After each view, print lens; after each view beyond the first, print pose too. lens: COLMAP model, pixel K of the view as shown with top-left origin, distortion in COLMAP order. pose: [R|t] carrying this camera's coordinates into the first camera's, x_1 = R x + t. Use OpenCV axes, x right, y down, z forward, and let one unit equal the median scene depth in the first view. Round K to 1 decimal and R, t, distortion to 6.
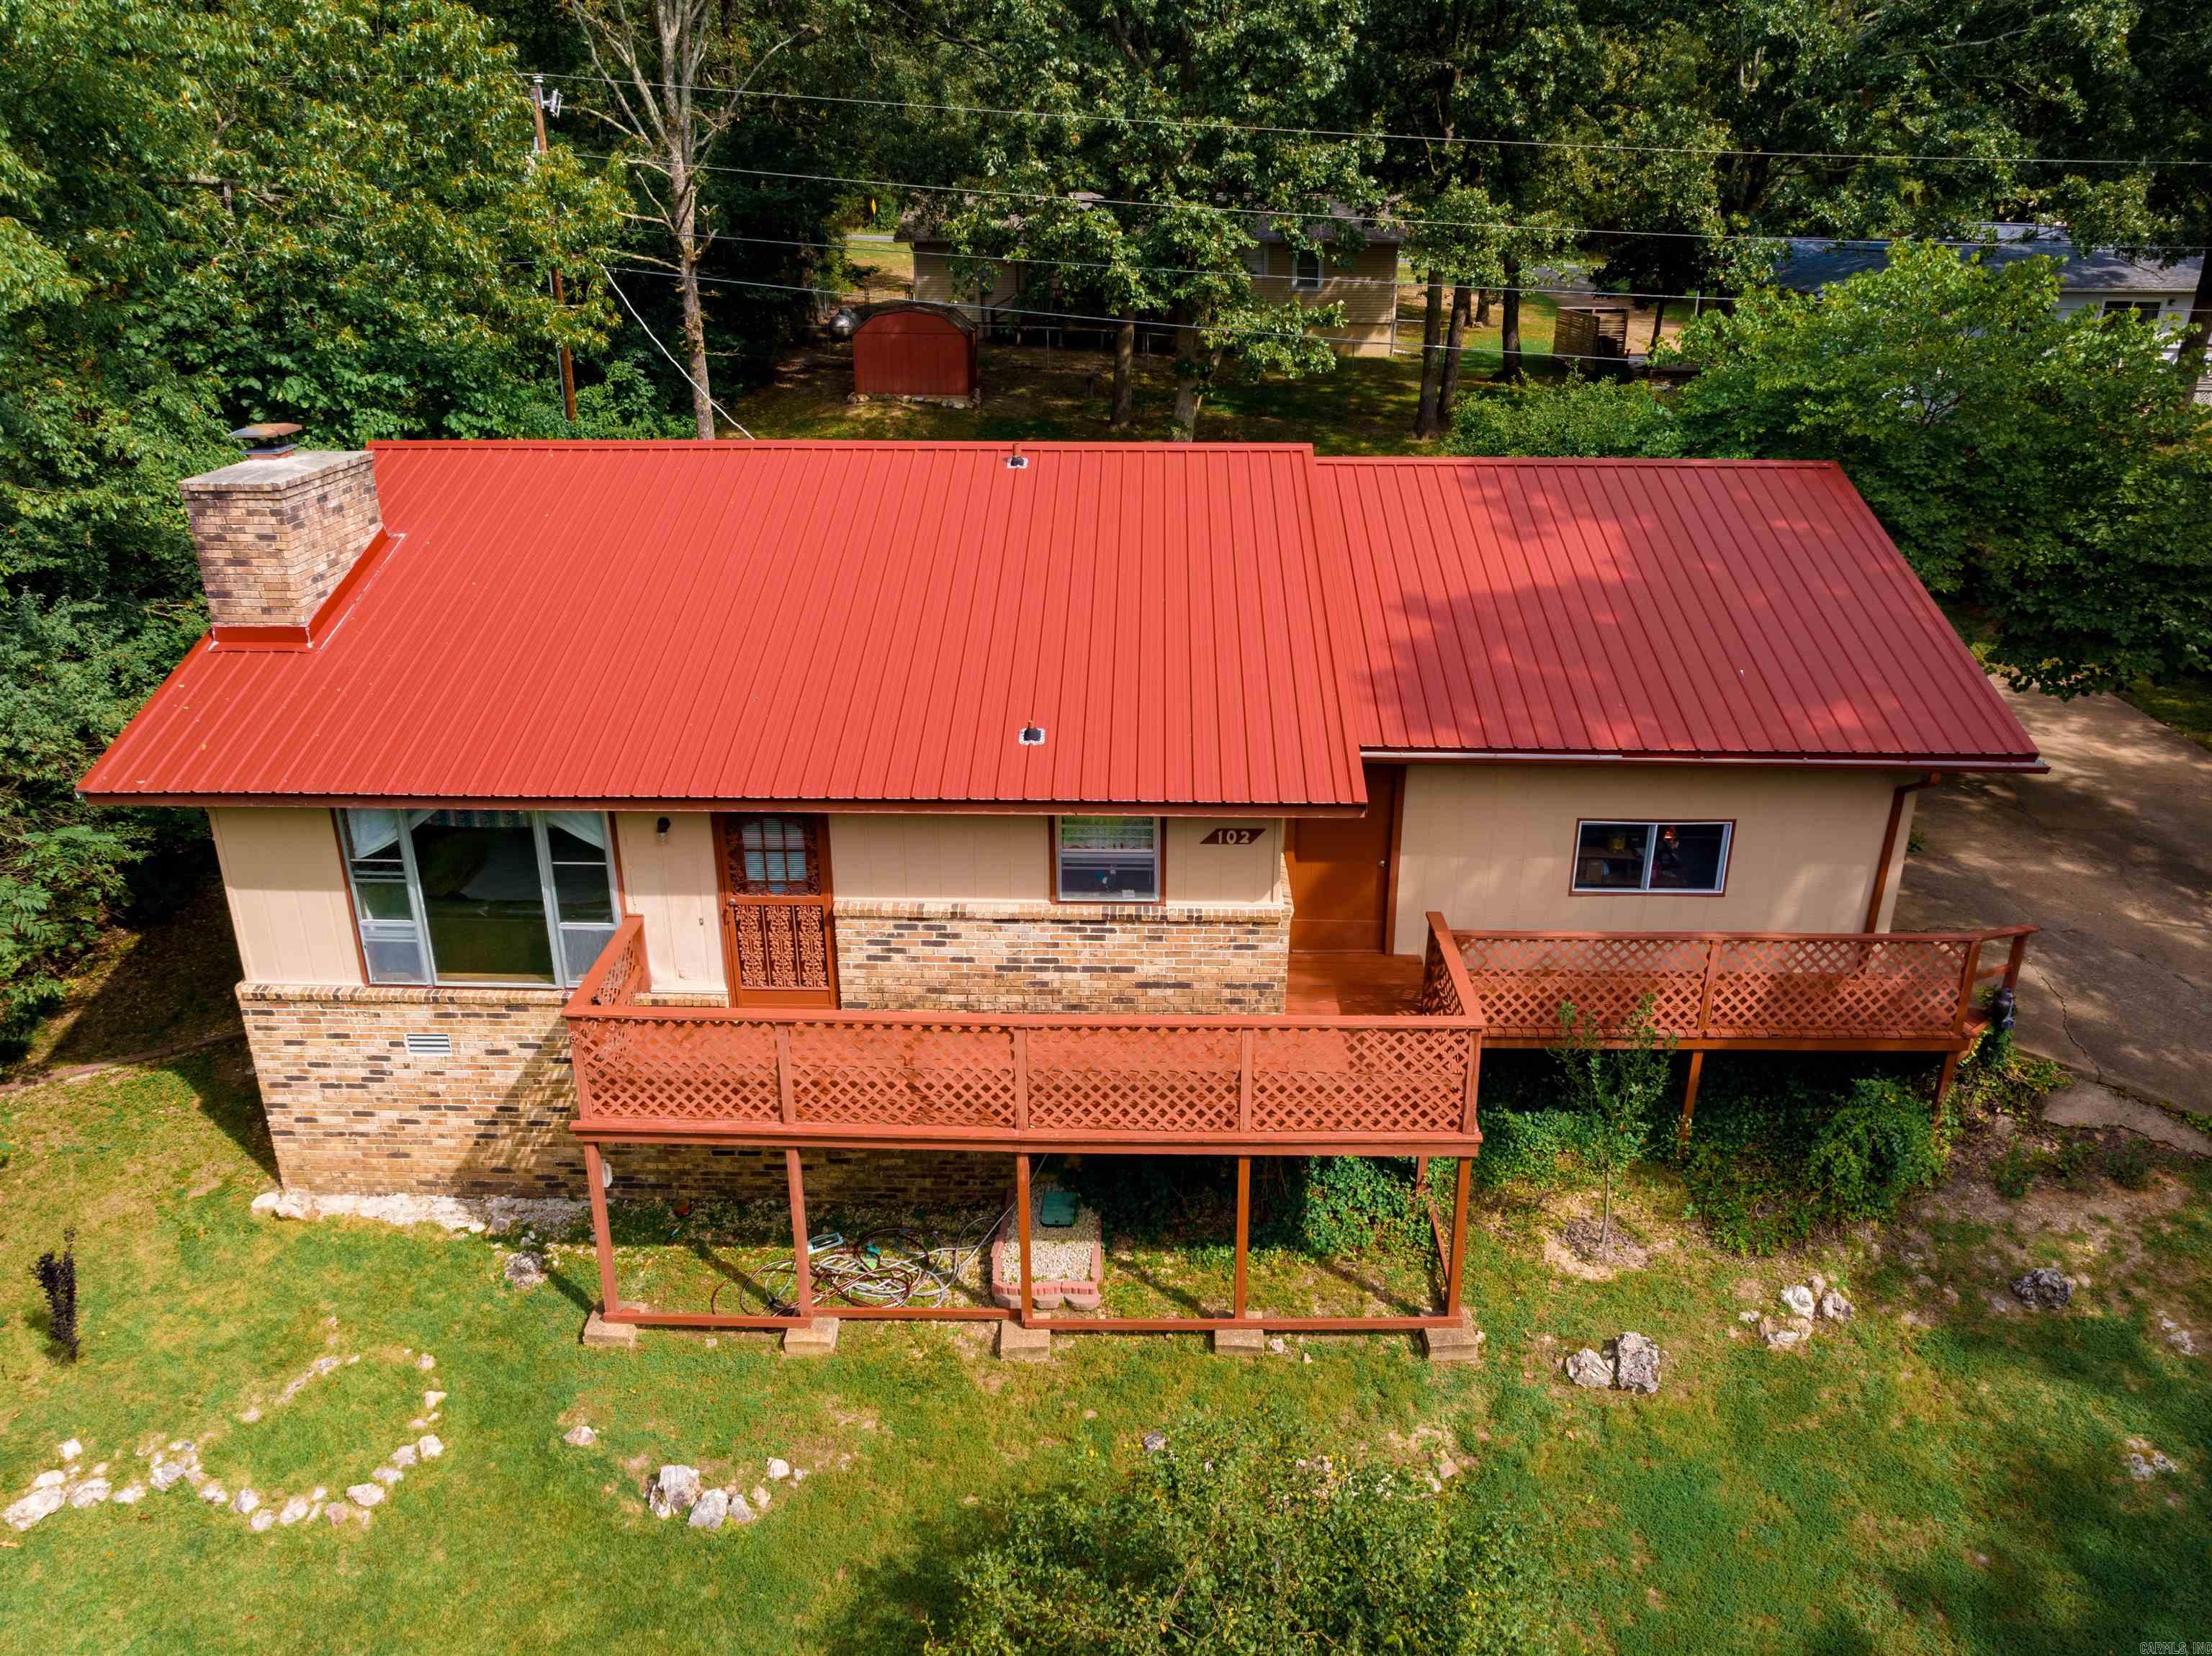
lens RADIAL K [[1552.8, 0, 1114.4], [0, 1552.8, 819.4], [0, 0, 1]] dist [-0.041769, 0.027347]
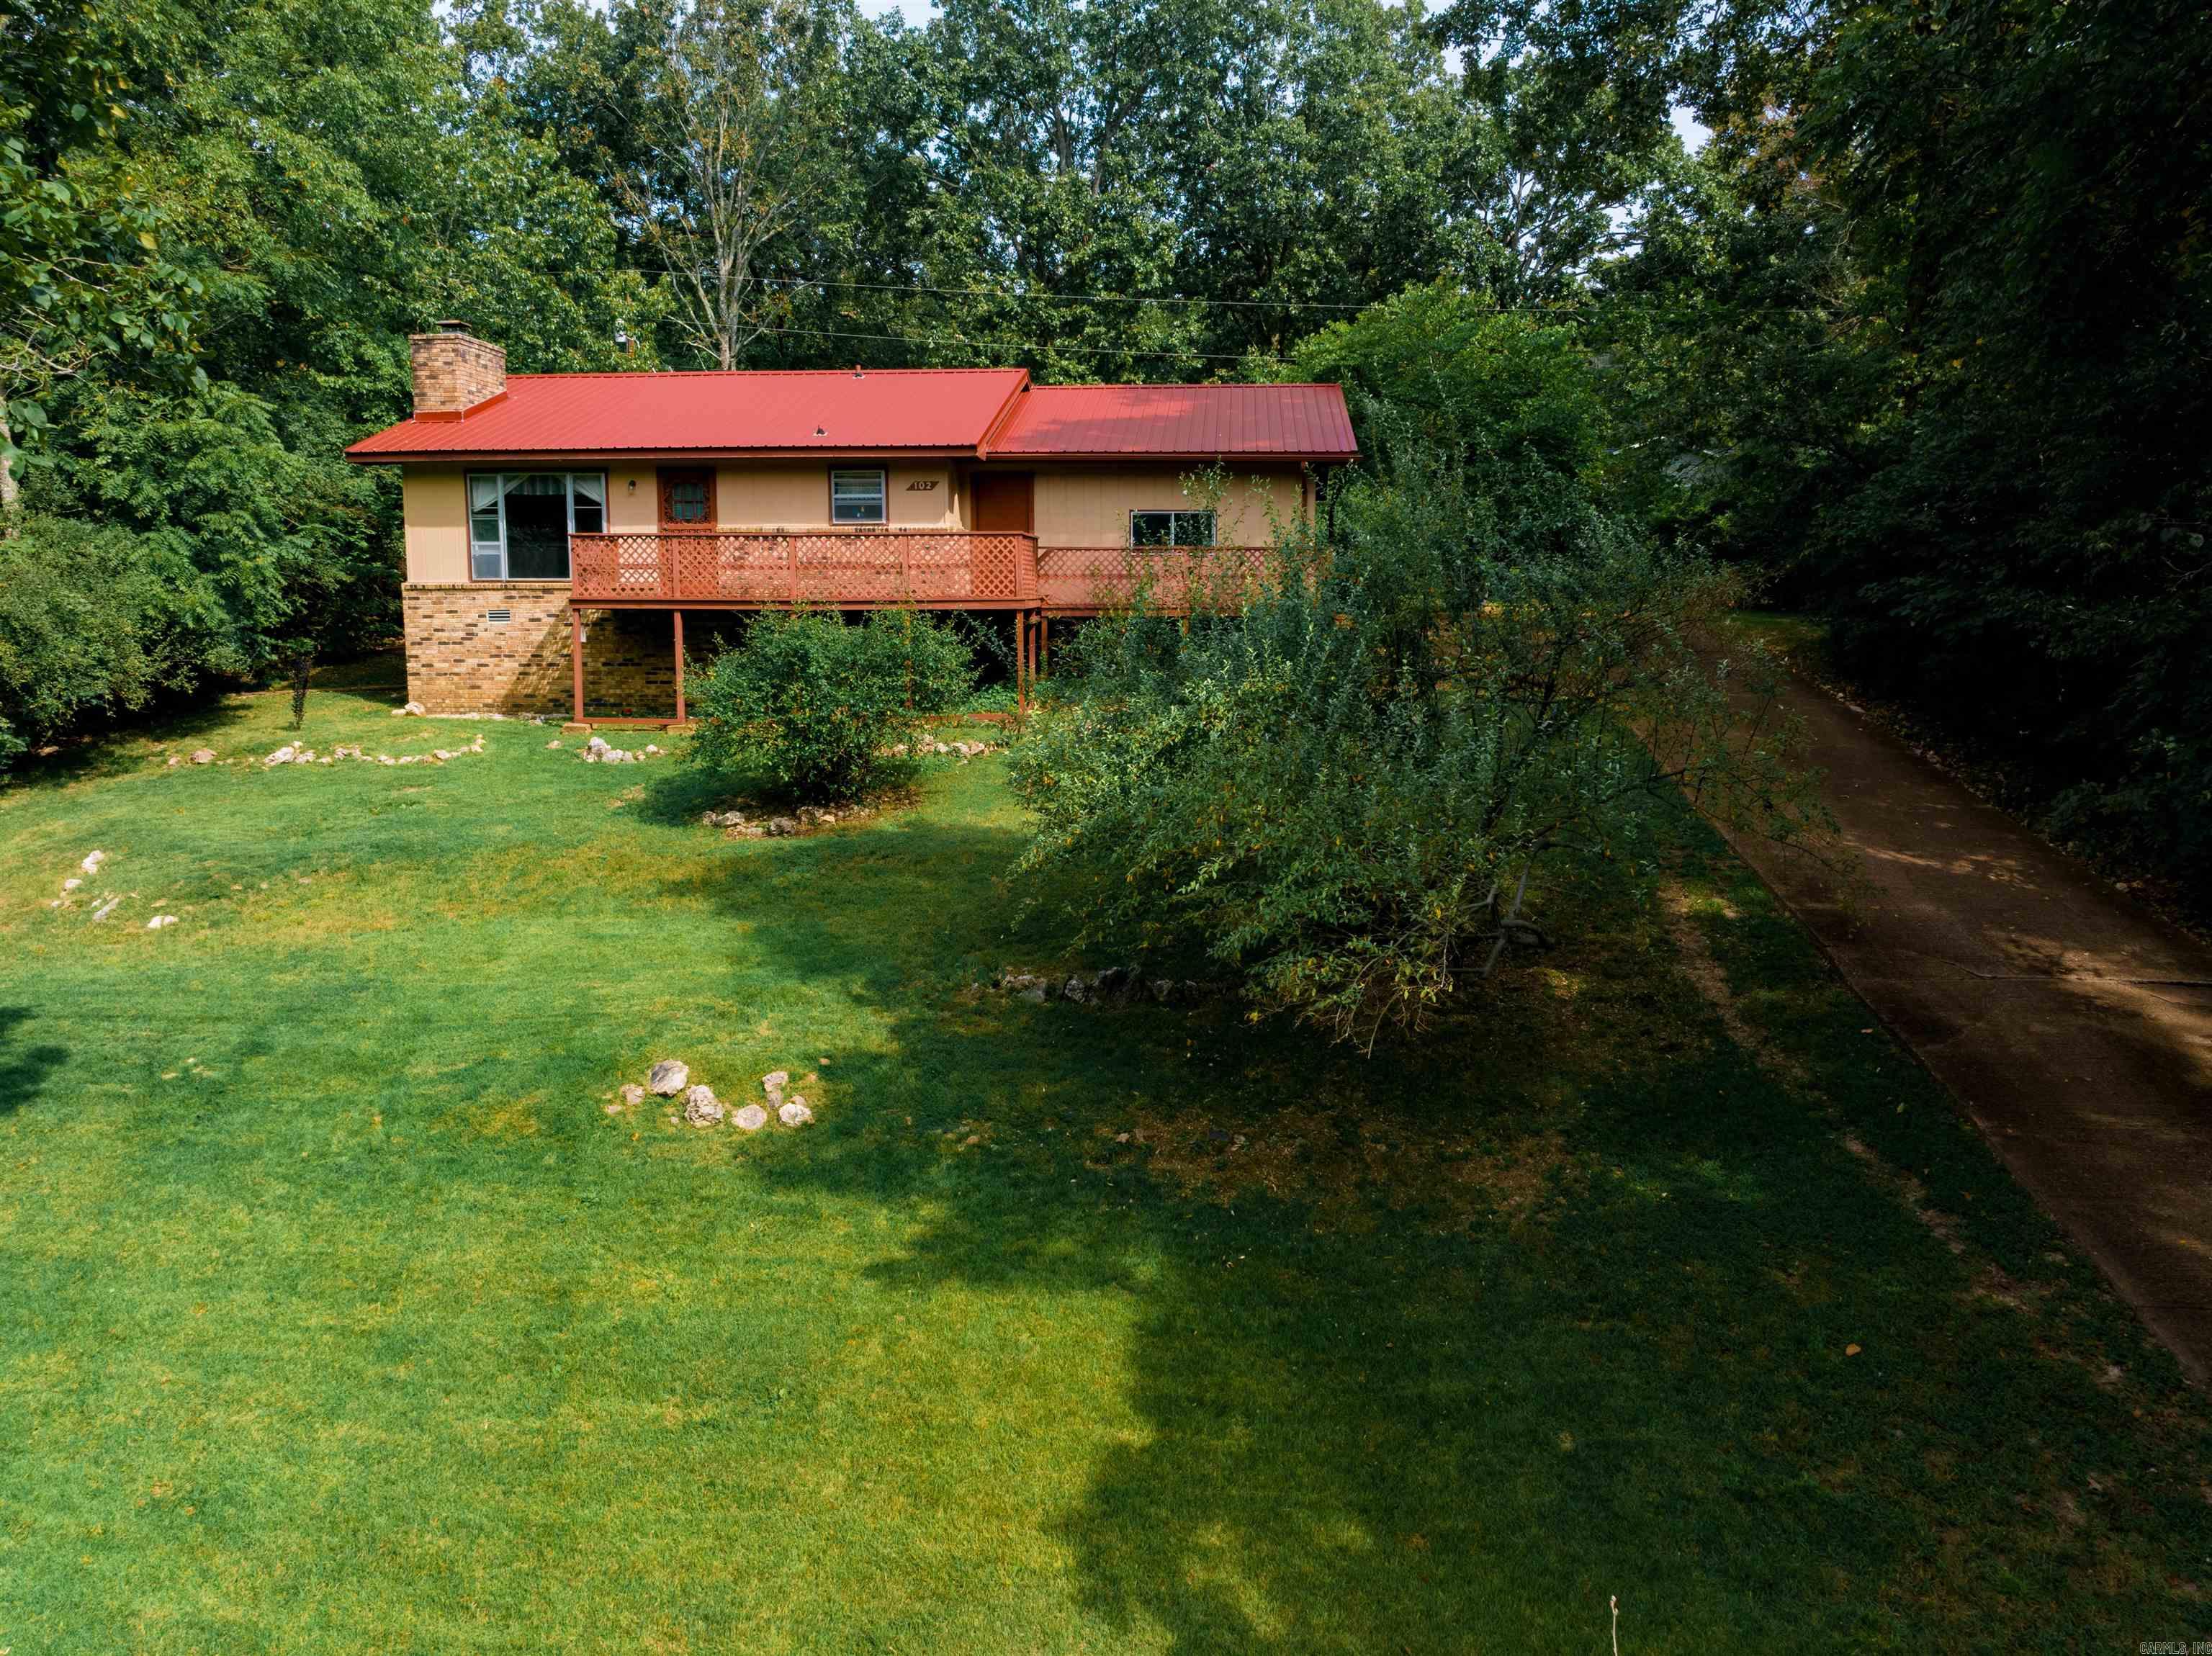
lens RADIAL K [[1552.8, 0, 1113.6], [0, 1552.8, 815.8], [0, 0, 1]] dist [-0.041769, 0.027347]
pose [[0.998525, 0.008587, -0.053602, 0.393012], [-0.020994, 0.971667, -0.235421, 0.801218], [0.050062, 0.236199, 0.970414, -0.703824]]
